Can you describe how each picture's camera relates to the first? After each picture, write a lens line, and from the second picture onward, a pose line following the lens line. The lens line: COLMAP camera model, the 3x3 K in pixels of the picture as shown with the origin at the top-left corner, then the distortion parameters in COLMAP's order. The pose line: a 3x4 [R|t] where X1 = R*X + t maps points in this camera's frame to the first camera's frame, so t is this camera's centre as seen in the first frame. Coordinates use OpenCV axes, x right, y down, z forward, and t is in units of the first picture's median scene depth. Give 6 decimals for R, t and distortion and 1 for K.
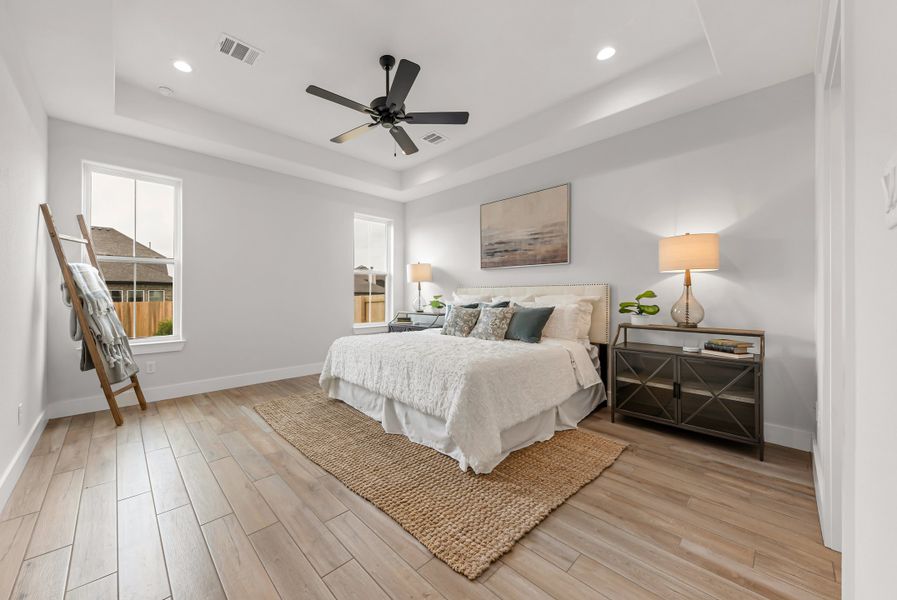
lens RADIAL K [[336.9, 0, 443.6], [0, 336.9, 295.4], [0, 0, 1]] dist [0.006973, -0.000772]
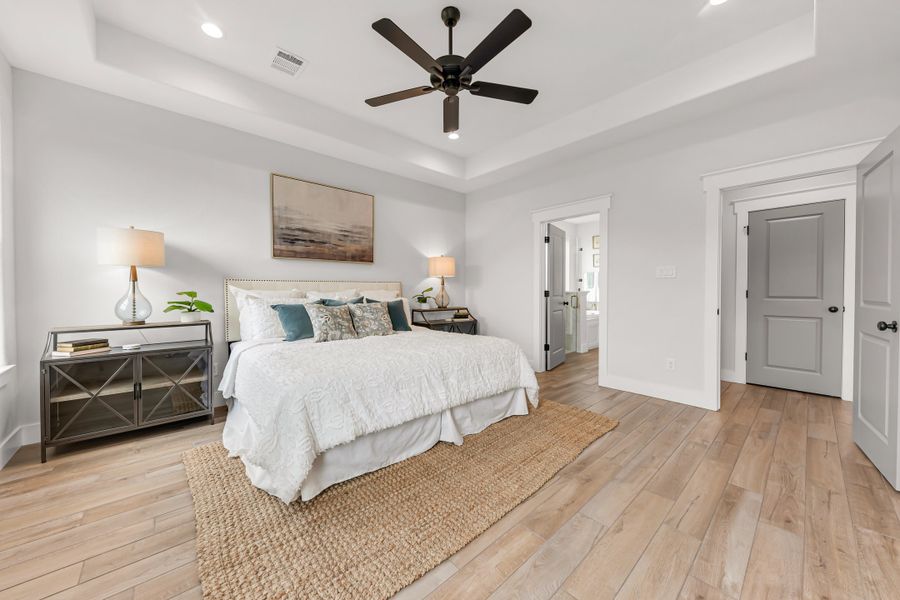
lens RADIAL K [[294.8, 0, 442.8], [0, 294.8, 294.1], [0, 0, 1]] dist [-0.000007, 0.000098]
pose [[0.091637, -0.013415, 0.995702, -0.595318], [0.003426, 0.999908, 0.013157, -0.000607], [-0.995787, 0.002206, 0.091675, 0.616502]]
